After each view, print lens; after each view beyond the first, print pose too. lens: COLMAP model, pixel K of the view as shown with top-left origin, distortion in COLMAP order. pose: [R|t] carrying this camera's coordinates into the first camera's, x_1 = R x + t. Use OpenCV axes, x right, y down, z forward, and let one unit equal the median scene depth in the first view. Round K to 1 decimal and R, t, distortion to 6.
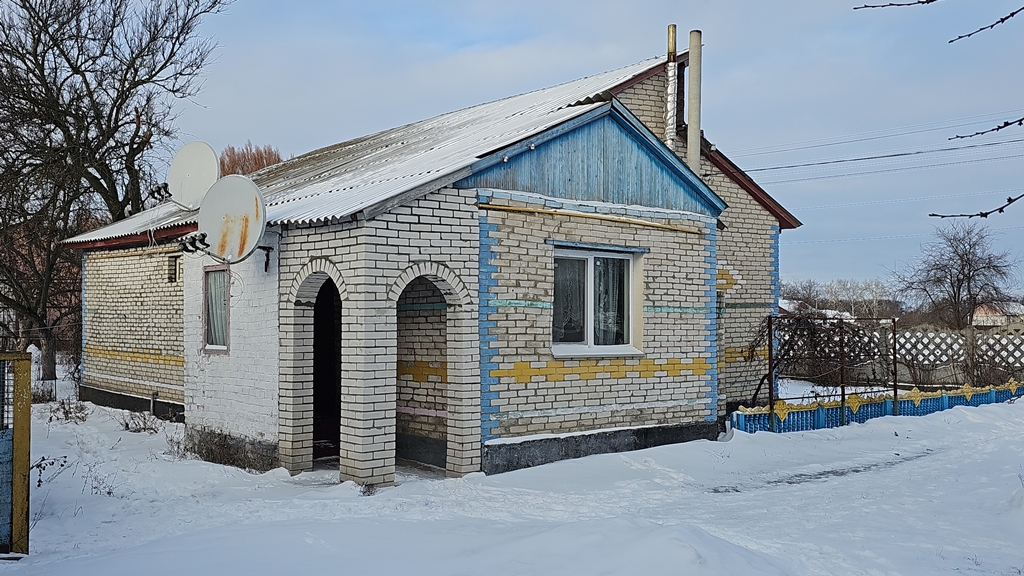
lens RADIAL K [[947.1, 0, 511.5], [0, 947.1, 307.1], [0, 0, 1]] dist [0.133398, -0.385458]
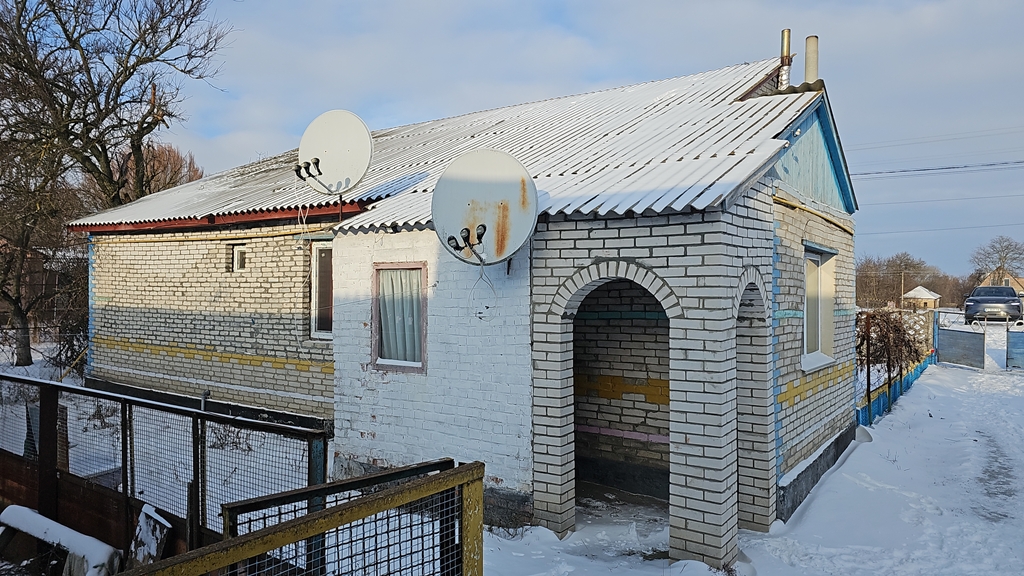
lens RADIAL K [[692.9, 0, 512.0], [0, 692.9, 288.0], [0, 0, 1]] dist [0.122650, -0.179489]
pose [[0.973295, 0.007538, 0.229435, -0.344083], [-0.010026, 0.999903, 0.009682, -0.027931], [-0.229340, -0.011724, 0.973276, 0.393198]]
